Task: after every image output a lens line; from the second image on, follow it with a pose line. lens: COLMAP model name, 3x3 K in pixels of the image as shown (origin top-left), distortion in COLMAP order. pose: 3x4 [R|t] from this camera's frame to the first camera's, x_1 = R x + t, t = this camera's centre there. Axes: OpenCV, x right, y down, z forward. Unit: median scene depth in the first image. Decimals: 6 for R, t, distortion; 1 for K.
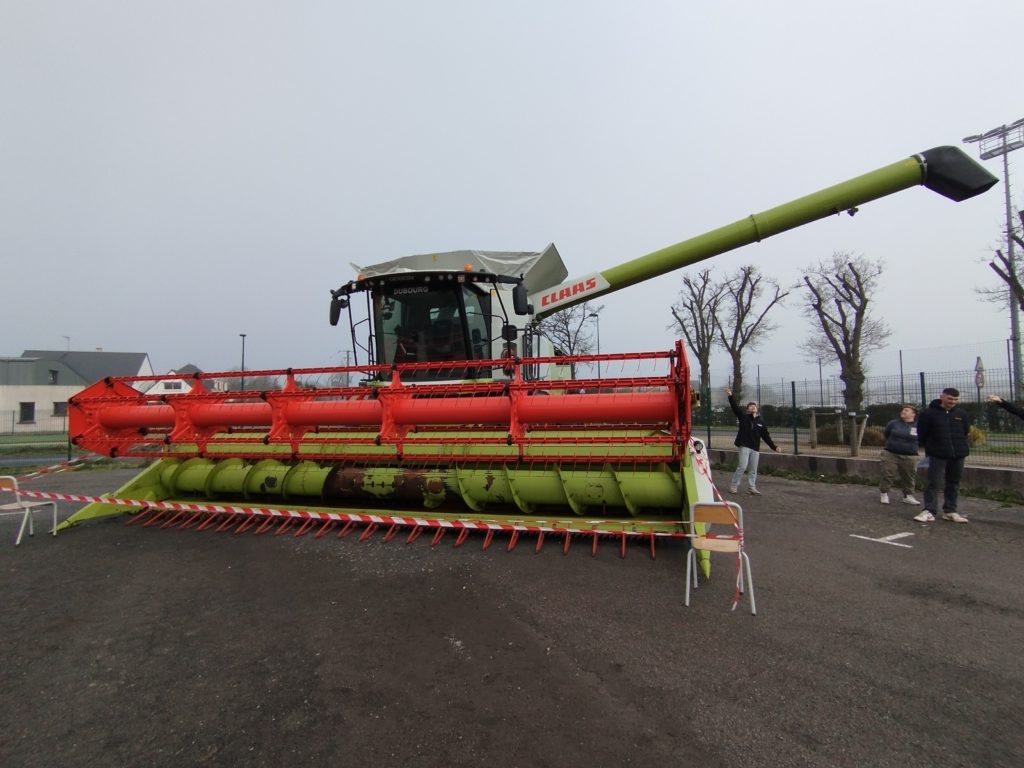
lens RADIAL K [[465.1, 0, 510.4], [0, 465.1, 391.1], [0, 0, 1]] dist [-0.012164, 0.005014]
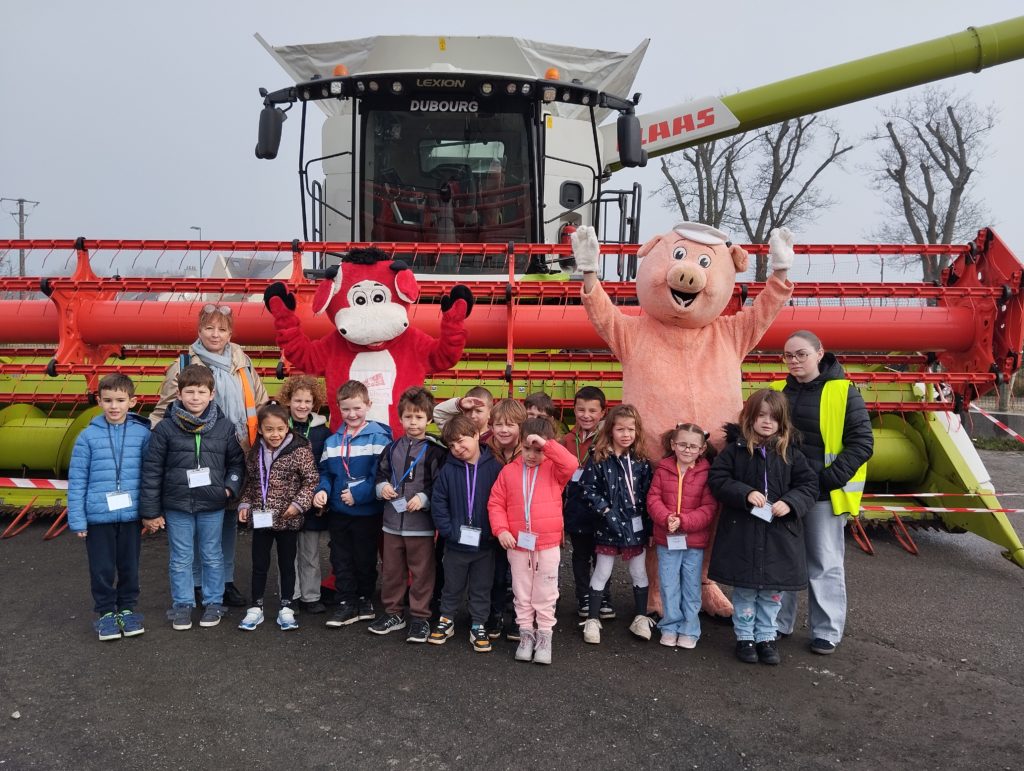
lens RADIAL K [[838.1, 0, 514.6], [0, 838.1, 389.3], [0, 0, 1]] dist [0.062252, -0.112639]
pose [[0.972800, 0.010095, 0.231425, -0.309110], [-0.035355, 0.993816, 0.105263, 0.007624], [-0.228931, -0.110582, 0.967141, -0.019993]]
